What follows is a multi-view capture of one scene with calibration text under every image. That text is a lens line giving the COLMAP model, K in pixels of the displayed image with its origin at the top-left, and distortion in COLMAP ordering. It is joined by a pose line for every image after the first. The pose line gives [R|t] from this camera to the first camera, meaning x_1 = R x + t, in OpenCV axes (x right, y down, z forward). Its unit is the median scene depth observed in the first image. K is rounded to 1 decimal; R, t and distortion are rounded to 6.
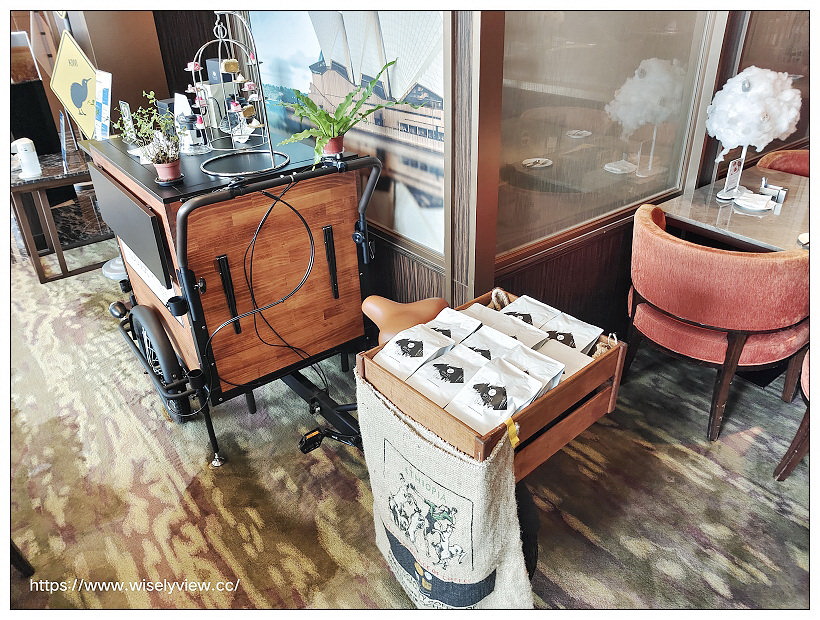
lens RADIAL K [[595.9, 0, 410.0], [0, 595.9, 310.0], [0, 0, 1]] dist [-0.051048, 0.001239]
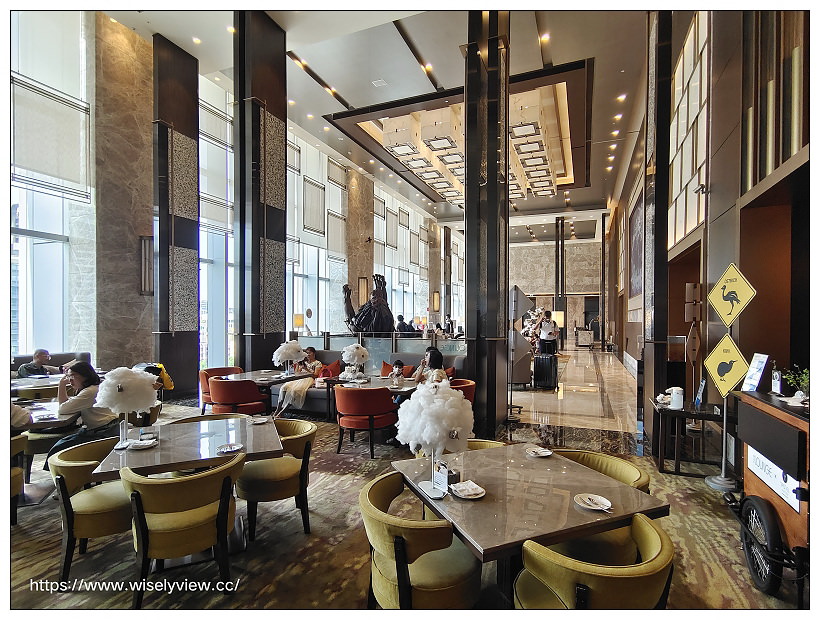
lens RADIAL K [[424.5, 0, 410.0], [0, 424.5, 310.0], [0, 0, 1]] dist [-0.001751, -0.000652]
pose [[0.502706, 0.034846, -0.863755, 0.016963], [-0.453854, 0.861039, -0.229407, 0.165911], [0.735733, 0.507343, 0.448665, -0.283879]]
